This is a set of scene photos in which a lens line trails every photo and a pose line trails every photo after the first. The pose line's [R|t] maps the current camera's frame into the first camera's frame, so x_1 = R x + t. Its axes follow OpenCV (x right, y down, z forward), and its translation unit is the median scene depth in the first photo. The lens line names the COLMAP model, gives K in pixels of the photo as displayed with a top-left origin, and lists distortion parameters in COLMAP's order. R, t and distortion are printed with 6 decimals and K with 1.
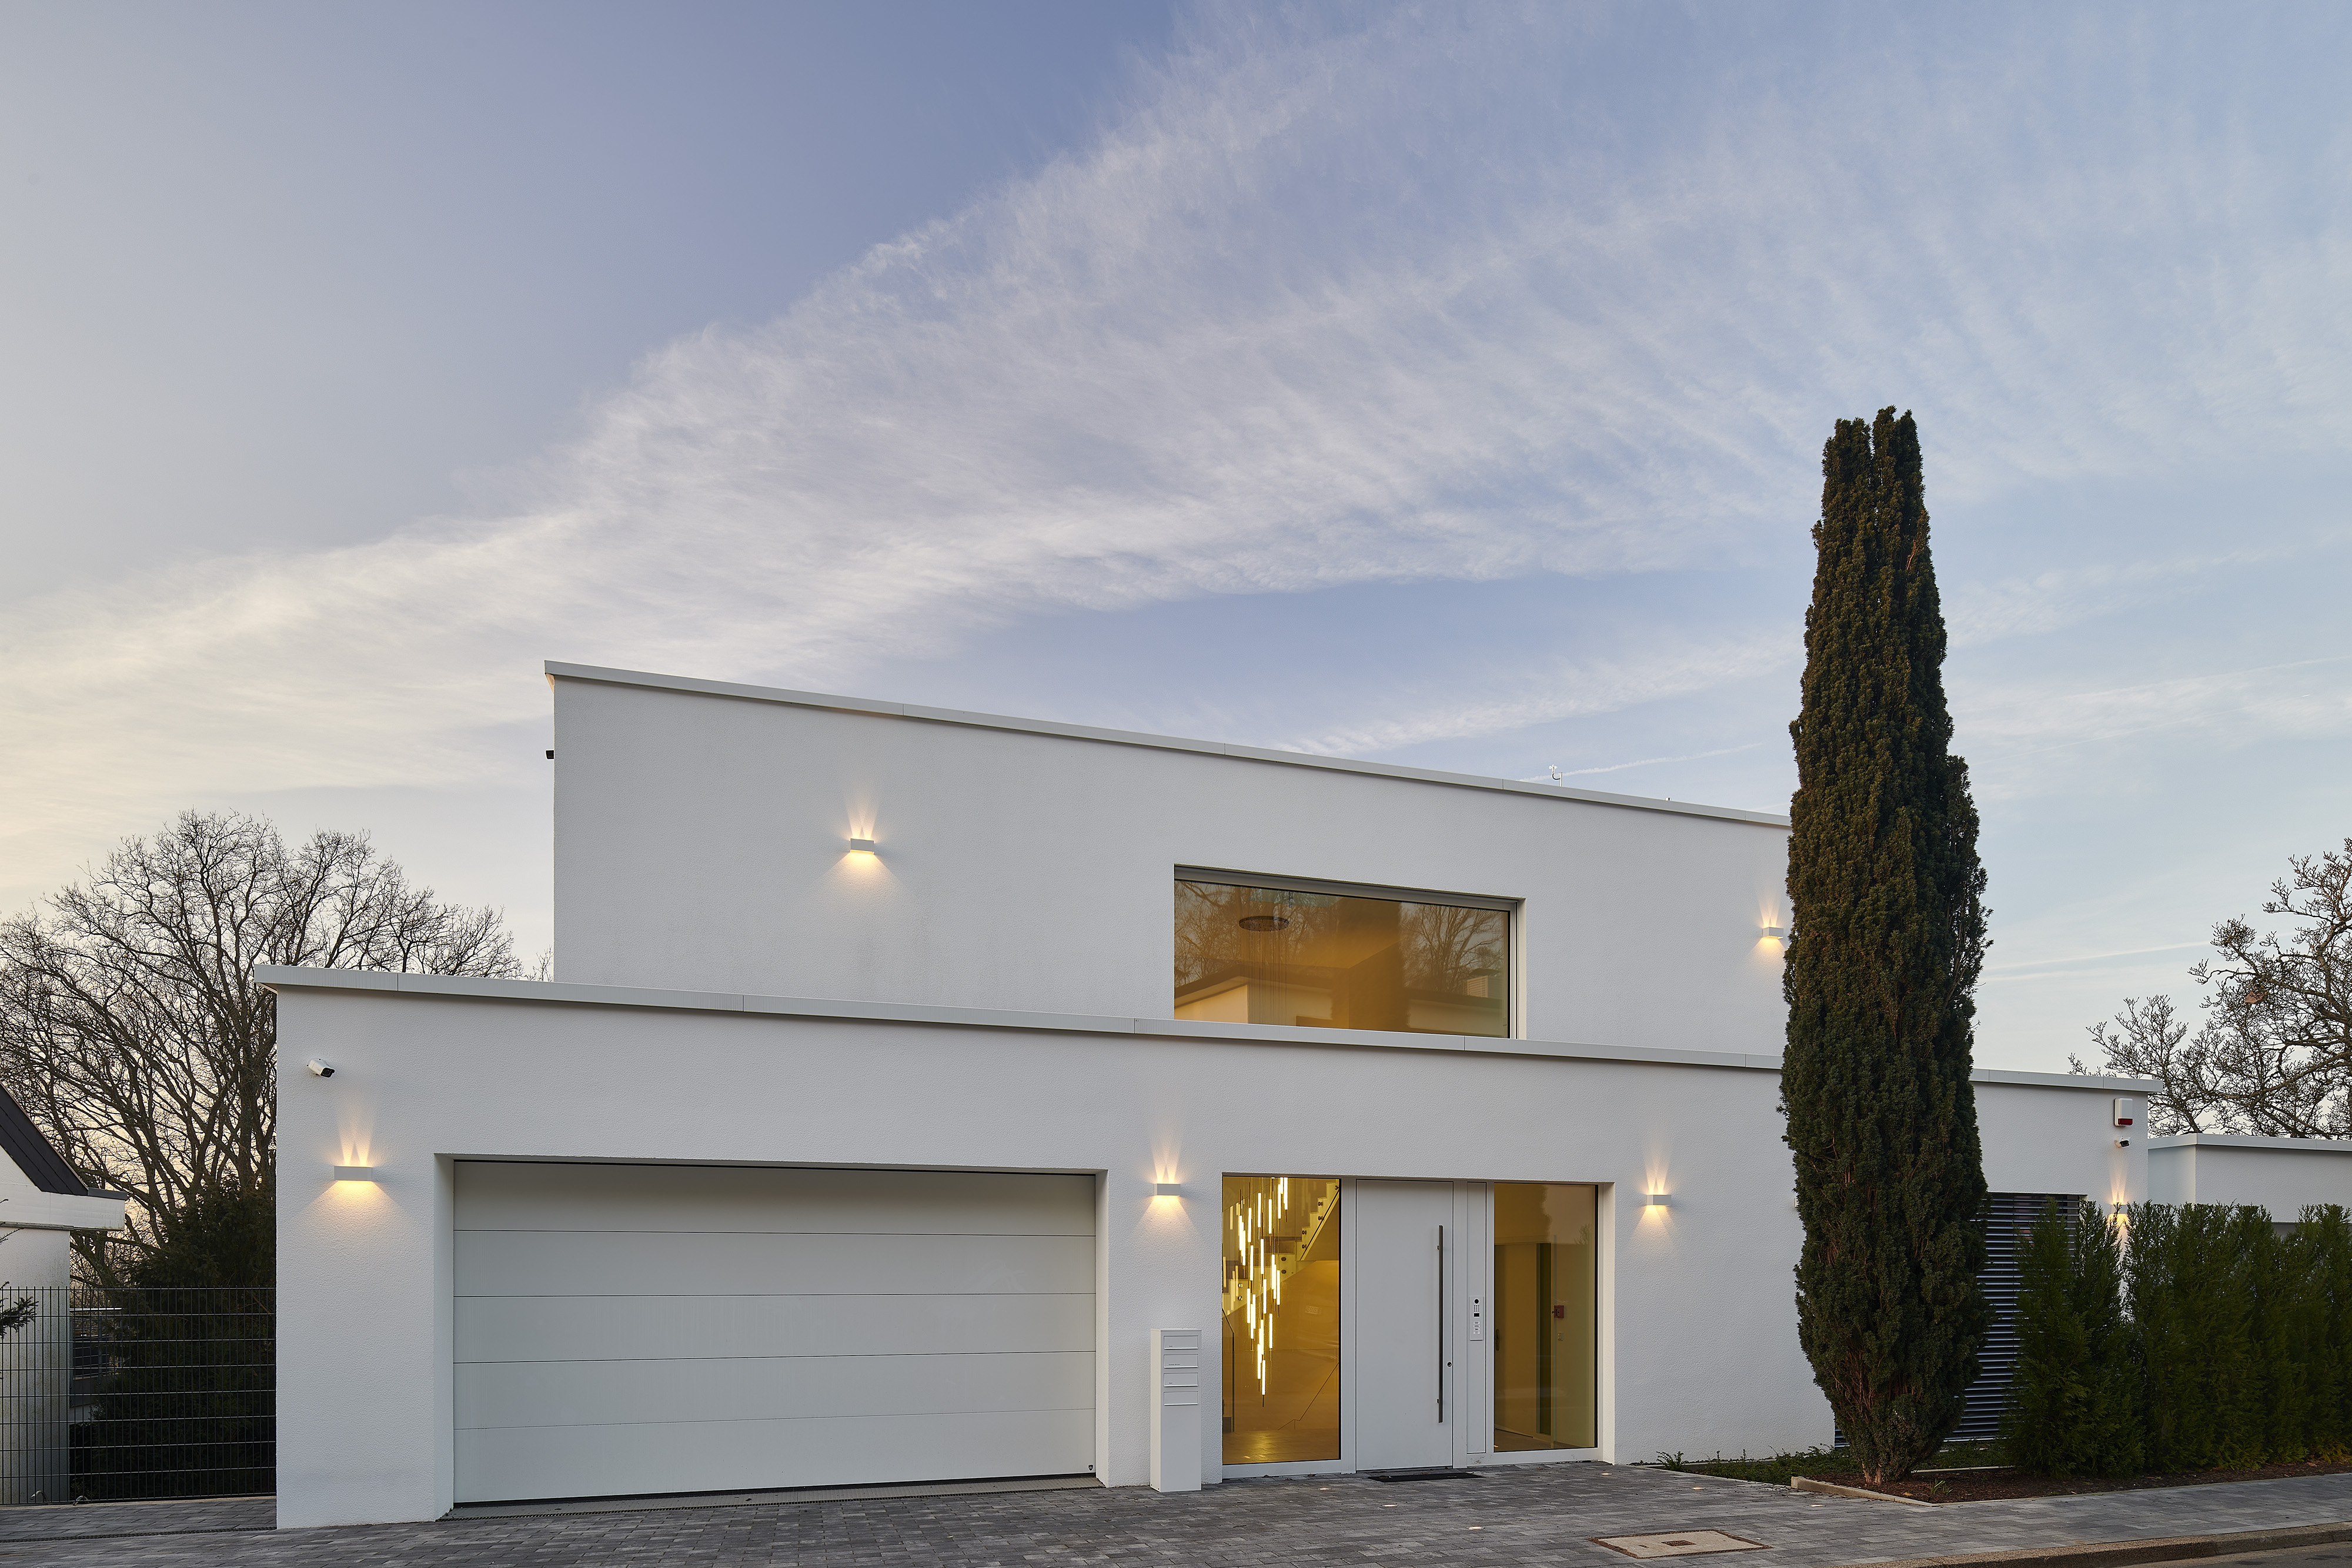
lens RADIAL K [[963.2, 0, 1177.9], [0, 963.2, 766.4], [0, 0, 1]] dist [-0.001502, -0.000542]
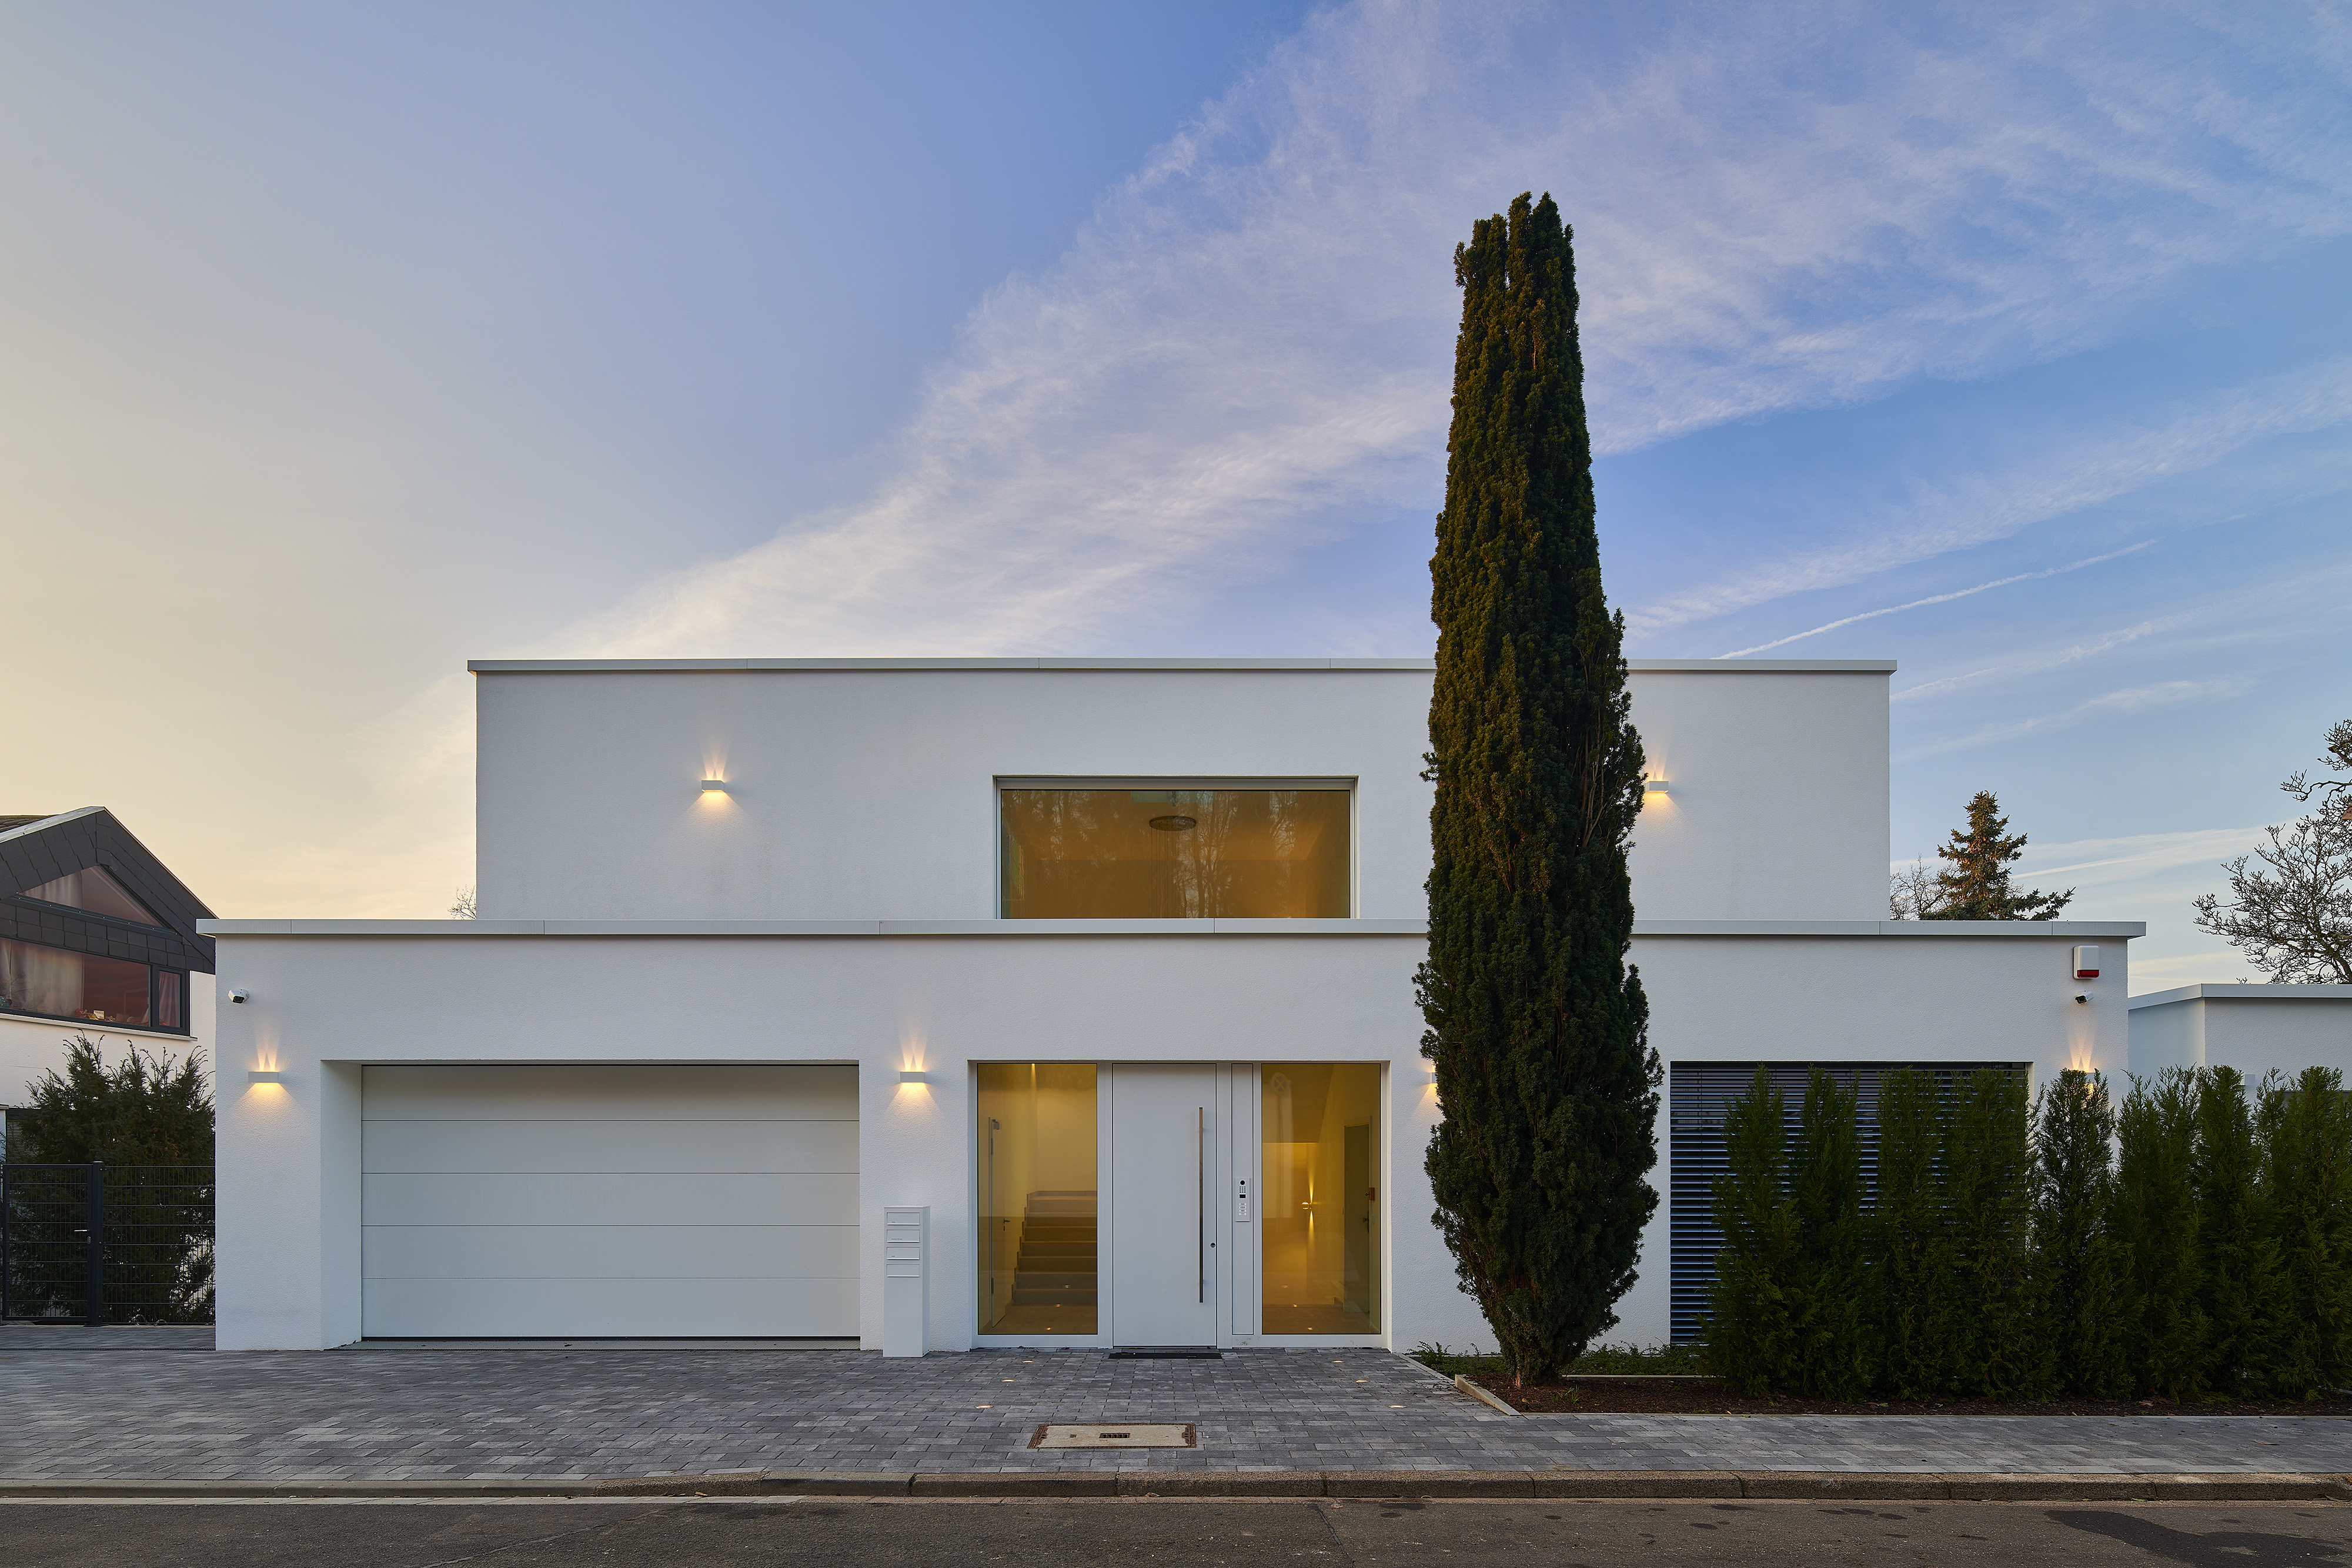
lens RADIAL K [[880.7, 0, 1174.7], [0, 880.7, 703.2], [0, 0, 1]] dist [-0.001875, -0.000111]
pose [[0.968892, -0.113701, -0.219819, 0.567458], [0.115590, 0.993288, -0.004290, 0.066552], [0.218831, -0.021253, 0.975531, 0.120912]]
